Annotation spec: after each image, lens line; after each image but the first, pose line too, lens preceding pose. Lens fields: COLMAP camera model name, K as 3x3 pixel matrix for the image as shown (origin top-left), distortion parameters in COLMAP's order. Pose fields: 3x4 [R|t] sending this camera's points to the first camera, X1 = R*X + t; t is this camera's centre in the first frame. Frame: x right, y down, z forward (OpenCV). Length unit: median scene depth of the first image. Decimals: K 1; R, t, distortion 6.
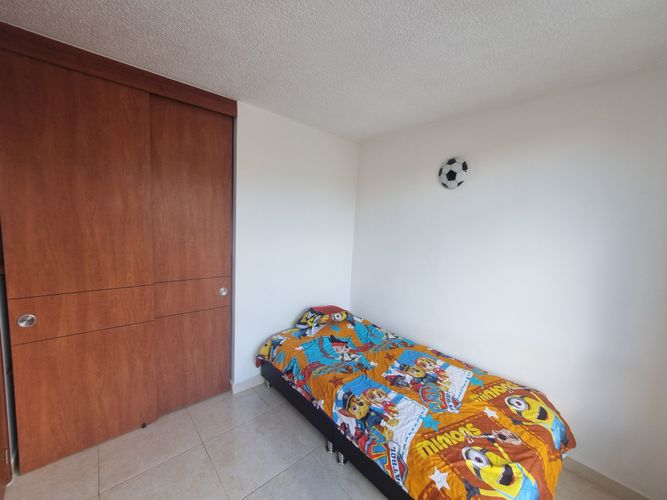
lens RADIAL K [[261.6, 0, 333.2], [0, 261.6, 248.4], [0, 0, 1]] dist [-0.001588, -0.000825]
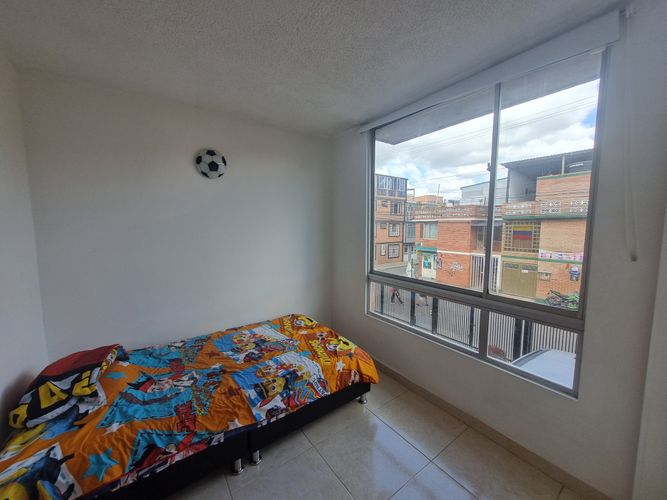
lens RADIAL K [[261.6, 0, 333.2], [0, 261.6, 249.9], [0, 0, 1]] dist [-0.001588, -0.000825]
pose [[0.101105, -0.141345, 0.984784, -0.699738], [0.105485, 0.985800, 0.130661, -0.035105], [-0.989268, 0.090669, 0.114579, 0.494269]]
